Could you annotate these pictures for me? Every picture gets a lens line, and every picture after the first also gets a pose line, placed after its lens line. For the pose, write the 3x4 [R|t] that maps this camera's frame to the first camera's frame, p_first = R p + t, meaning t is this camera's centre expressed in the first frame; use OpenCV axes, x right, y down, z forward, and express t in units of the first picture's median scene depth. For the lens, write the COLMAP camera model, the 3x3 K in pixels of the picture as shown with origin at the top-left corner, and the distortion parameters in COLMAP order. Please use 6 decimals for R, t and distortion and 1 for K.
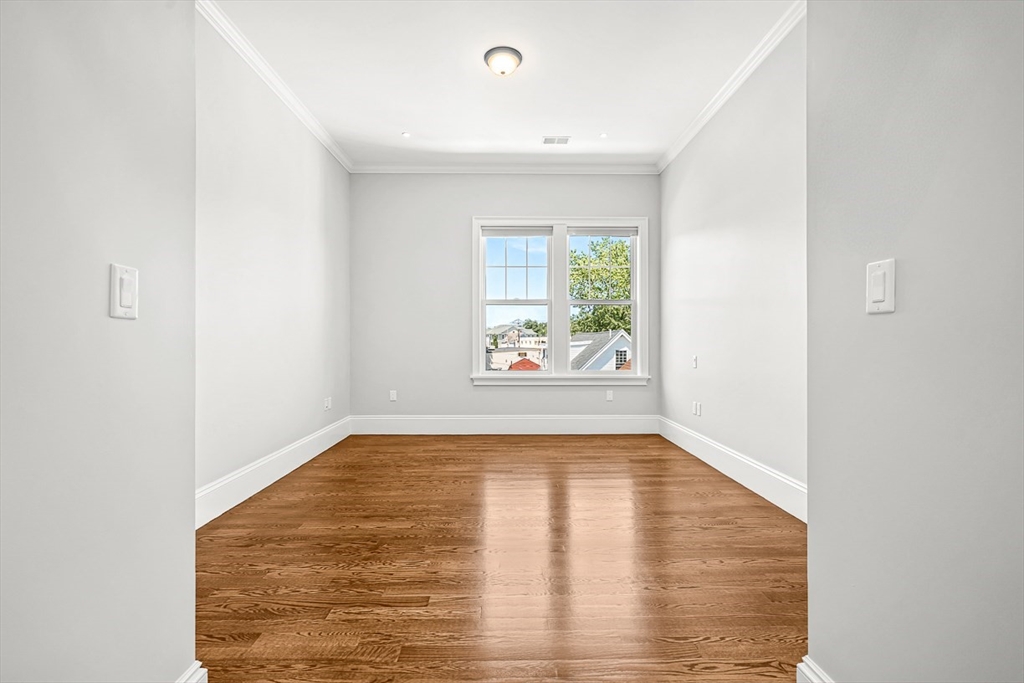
lens RADIAL K [[473.4, 0, 506.5], [0, 473.4, 347.0], [0, 0, 1]] dist [-0.001521, 0.001562]
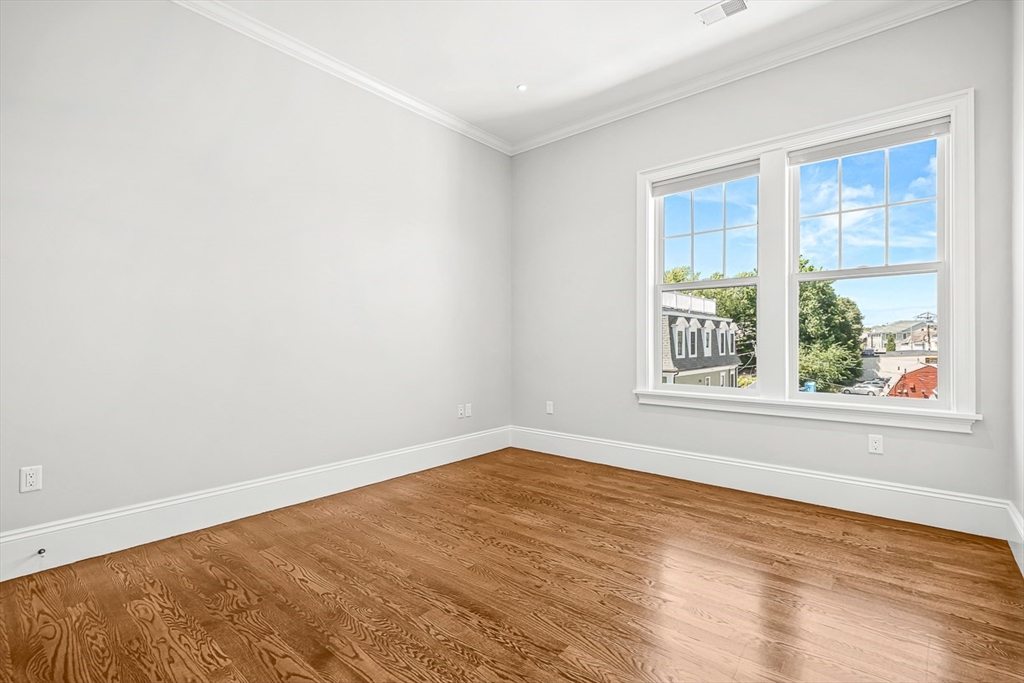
lens RADIAL K [[473.4, 0, 507.4], [0, 473.4, 342.9], [0, 0, 1]] dist [-0.001521, 0.001562]
pose [[0.753011, 0.001327, -0.658007, 0.304739], [-0.008072, 0.999941, -0.007221, -0.005844], [0.657958, 0.010749, 0.752977, 0.380718]]
